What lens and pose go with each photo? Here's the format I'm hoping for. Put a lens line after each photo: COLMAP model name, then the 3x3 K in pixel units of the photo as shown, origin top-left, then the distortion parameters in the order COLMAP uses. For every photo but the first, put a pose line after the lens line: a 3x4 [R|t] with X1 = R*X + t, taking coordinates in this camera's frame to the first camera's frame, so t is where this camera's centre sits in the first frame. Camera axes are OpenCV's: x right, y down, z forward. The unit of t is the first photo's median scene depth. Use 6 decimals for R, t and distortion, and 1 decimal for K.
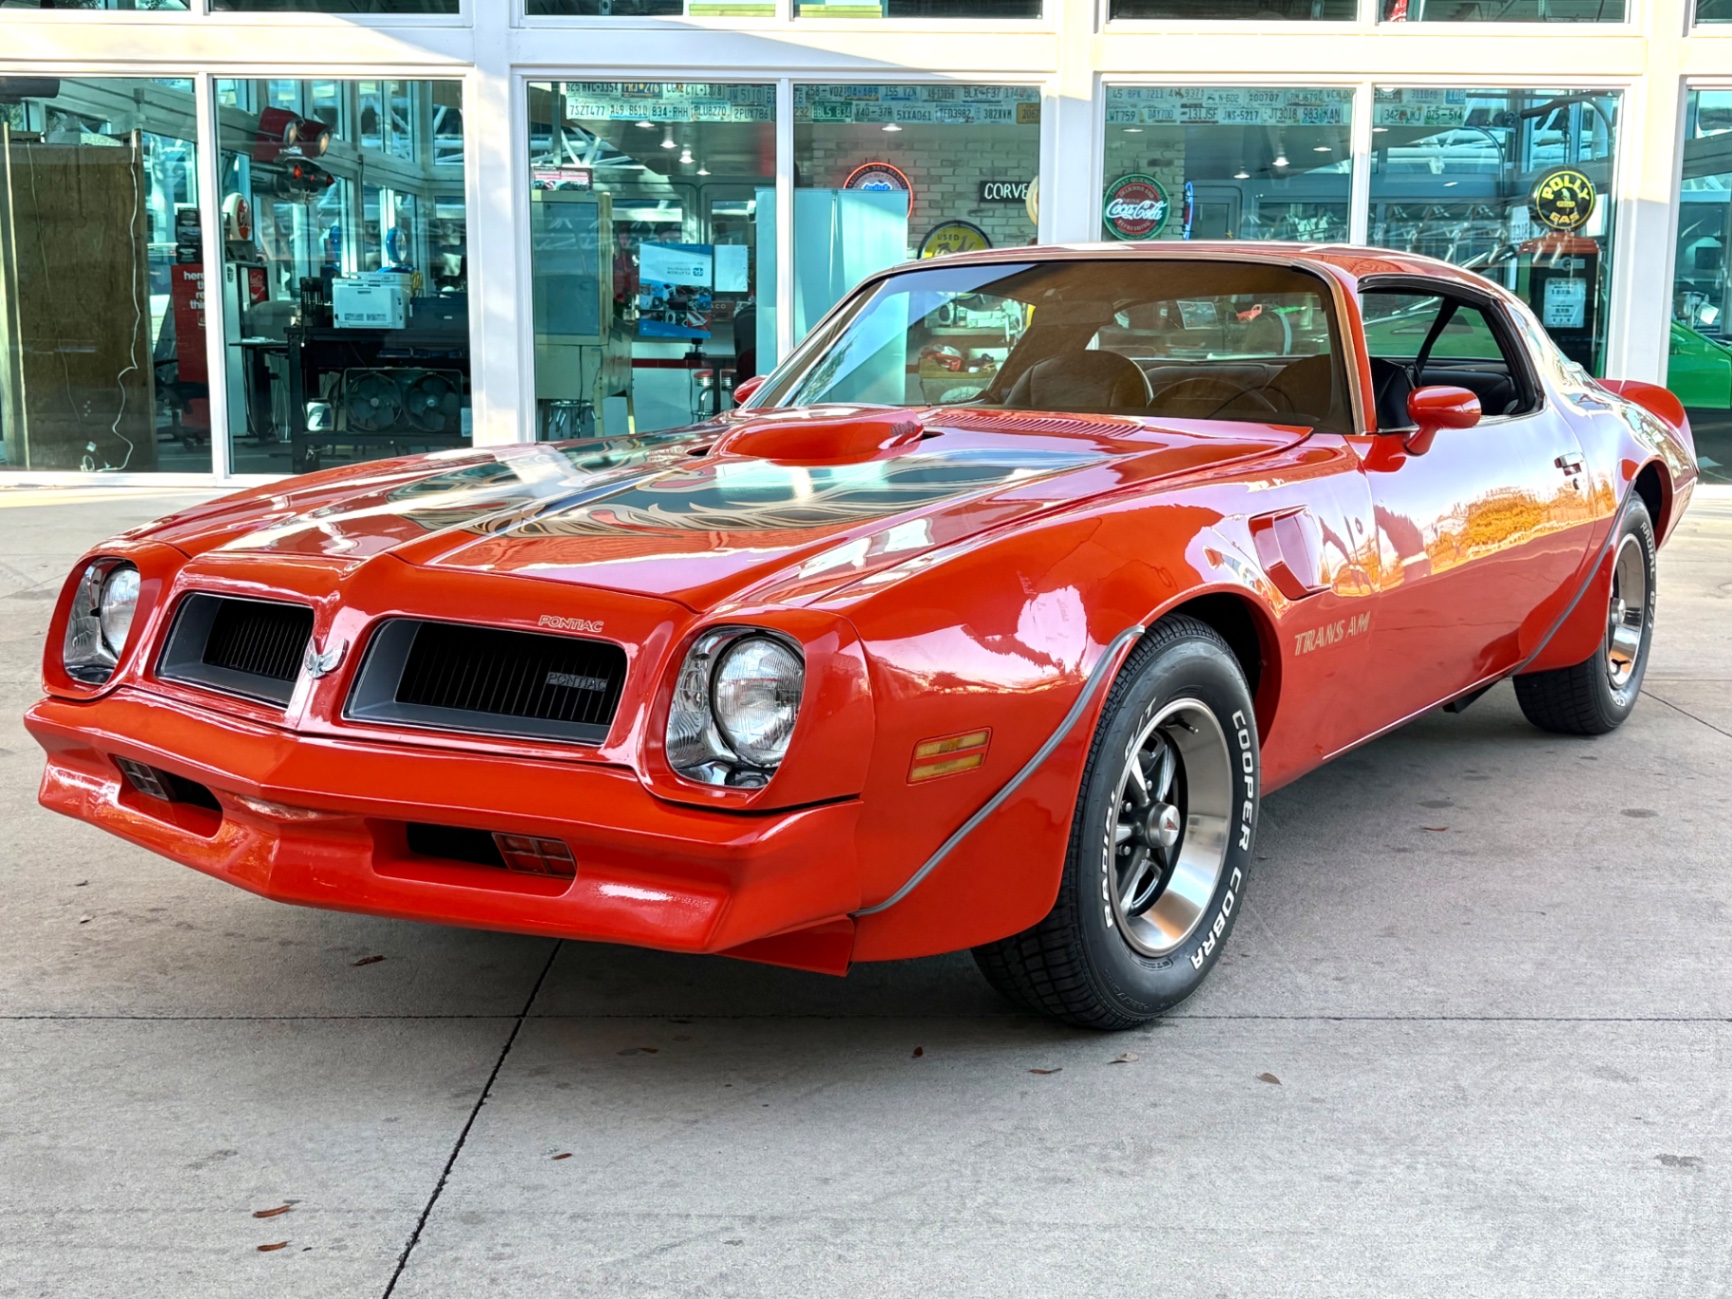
lens RADIAL K [[2154.7, 0, 866.0], [0, 2154.7, 649.5], [0, 0, 1]] dist [0.144345, -0.544240]
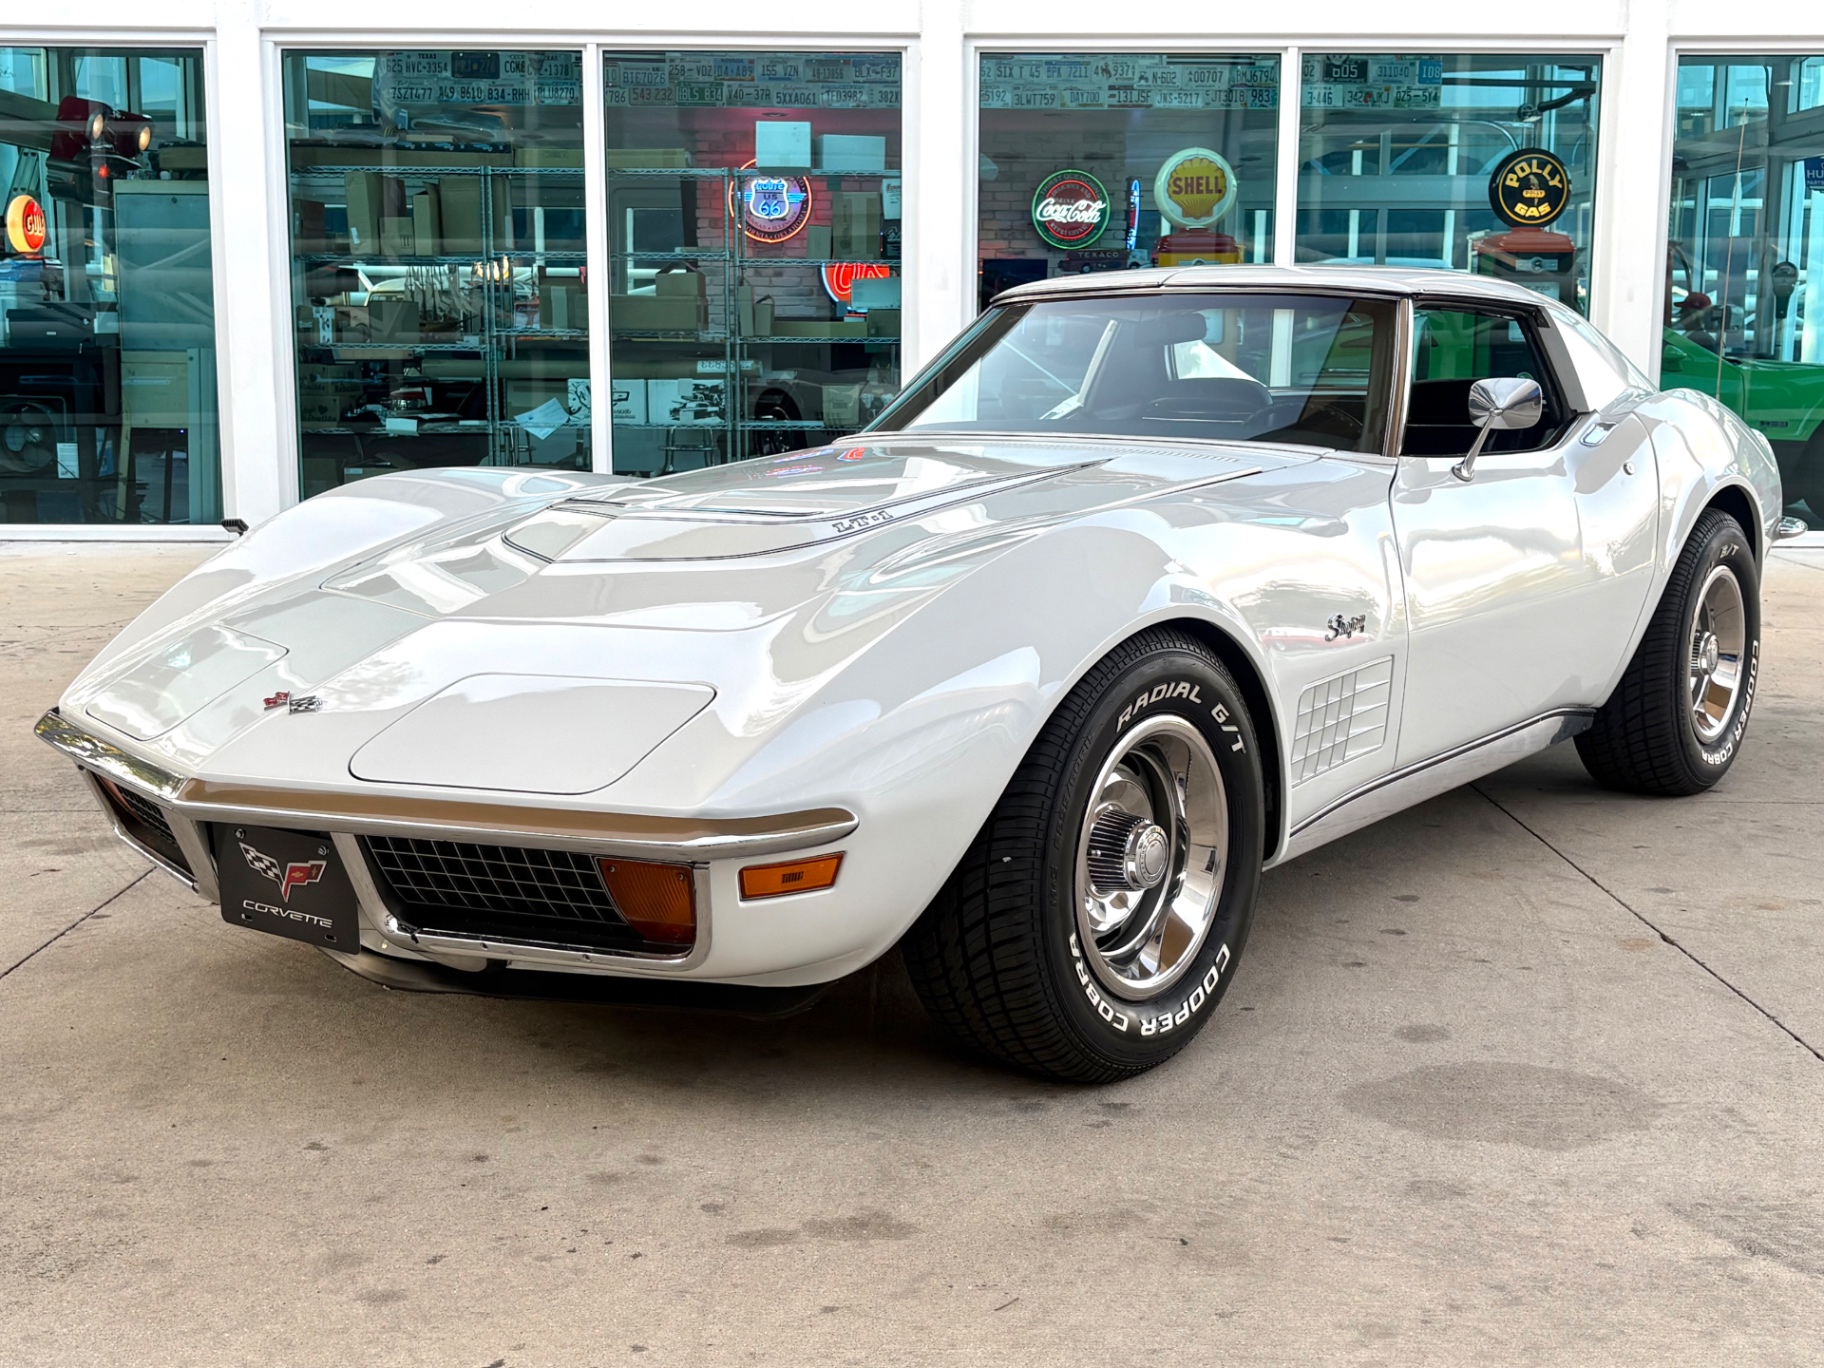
lens RADIAL K [[2331.8, 0, 904.7], [0, 2331.8, 707.0], [0, 0, 1]] dist [0.142487, -0.521038]
pose [[0.999958, -0.004924, 0.007689, 0.056244], [0.004923, 0.999988, 0.000243, -0.006881], [-0.007691, -0.000206, 0.999970, 0.075646]]
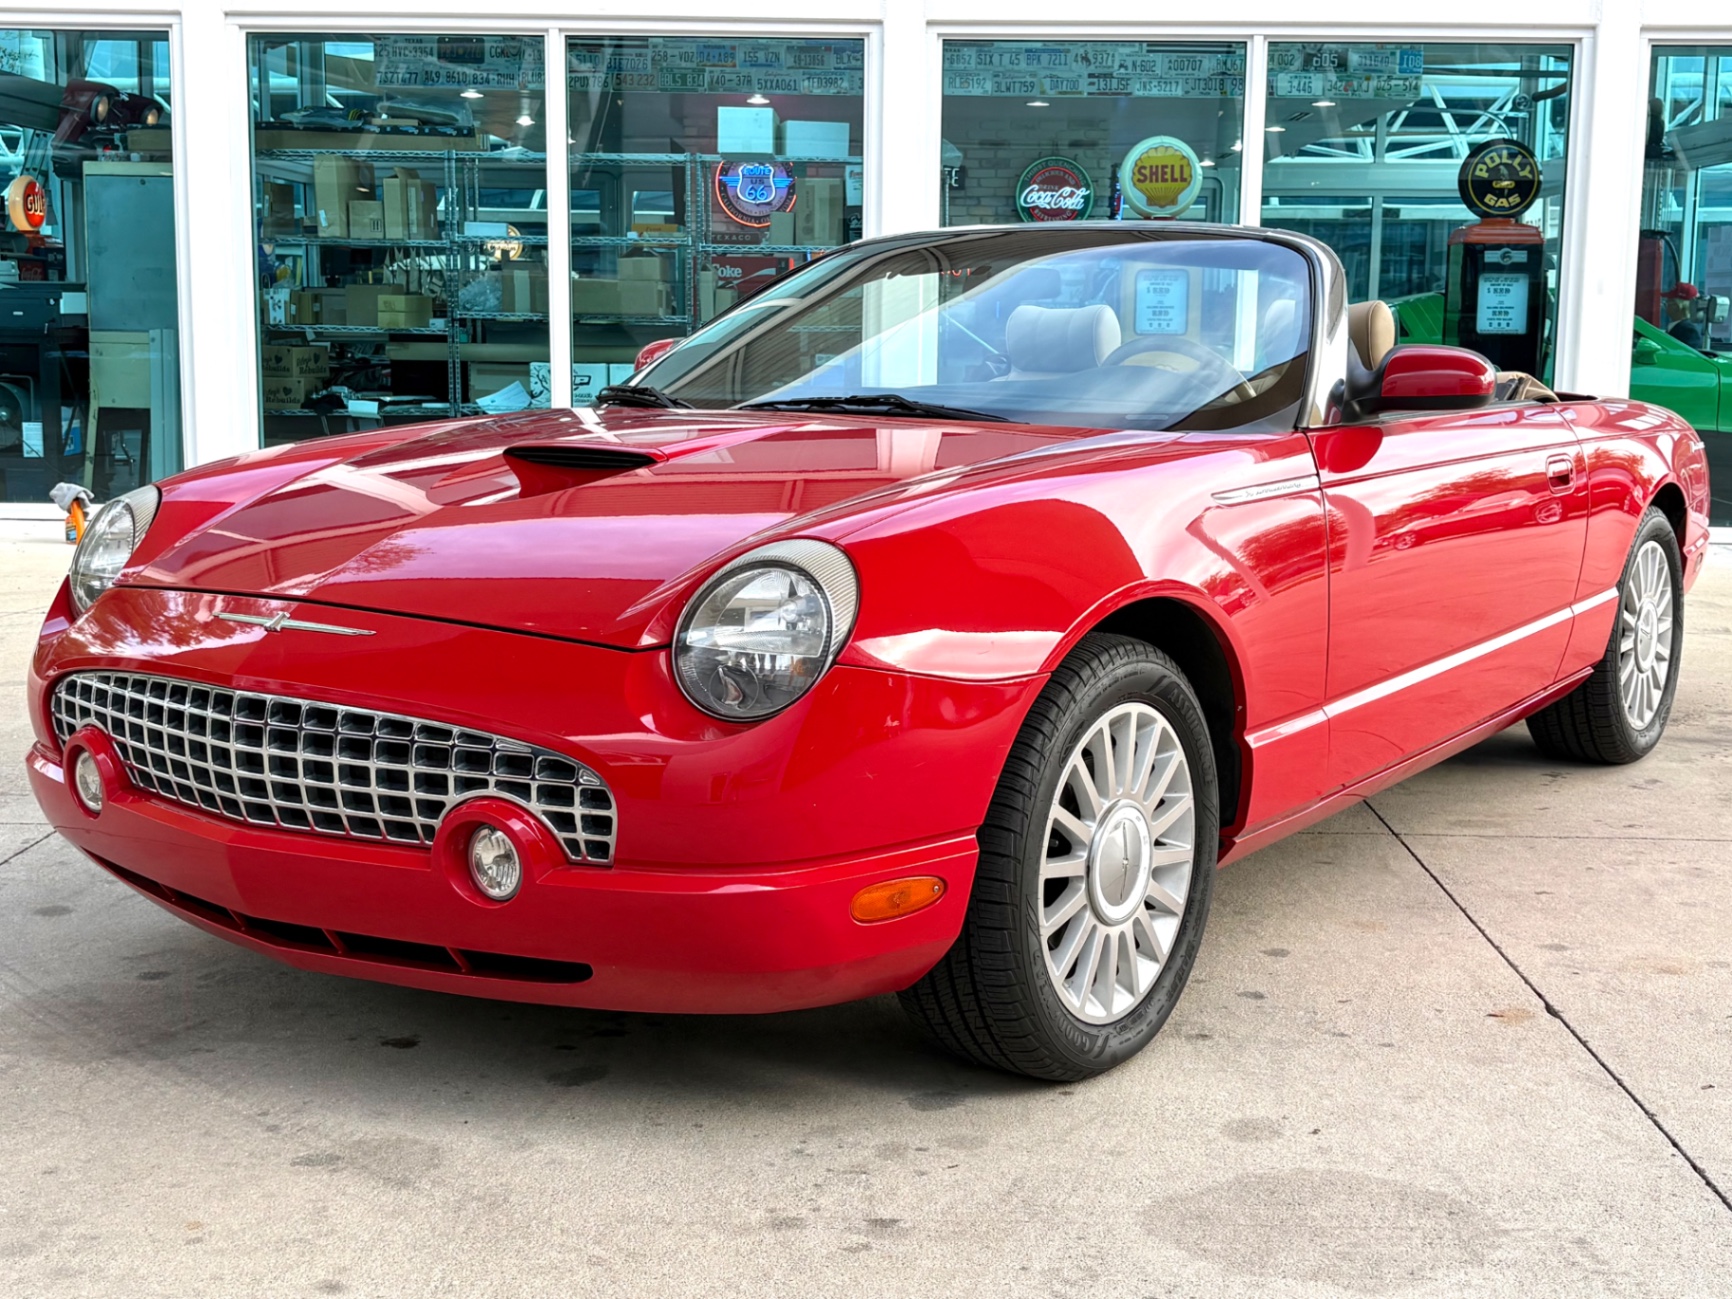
lens RADIAL K [[2253.0, 0, 866.0], [0, 2253.0, 649.5], [0, 0, 1]] dist [0.142365, -0.522782]
pose [[0.999760, 0.007498, -0.020602, 0.077091], [-0.007697, 0.999924, -0.009588, -0.013953], [0.020528, 0.009744, 0.999742, 0.103714]]
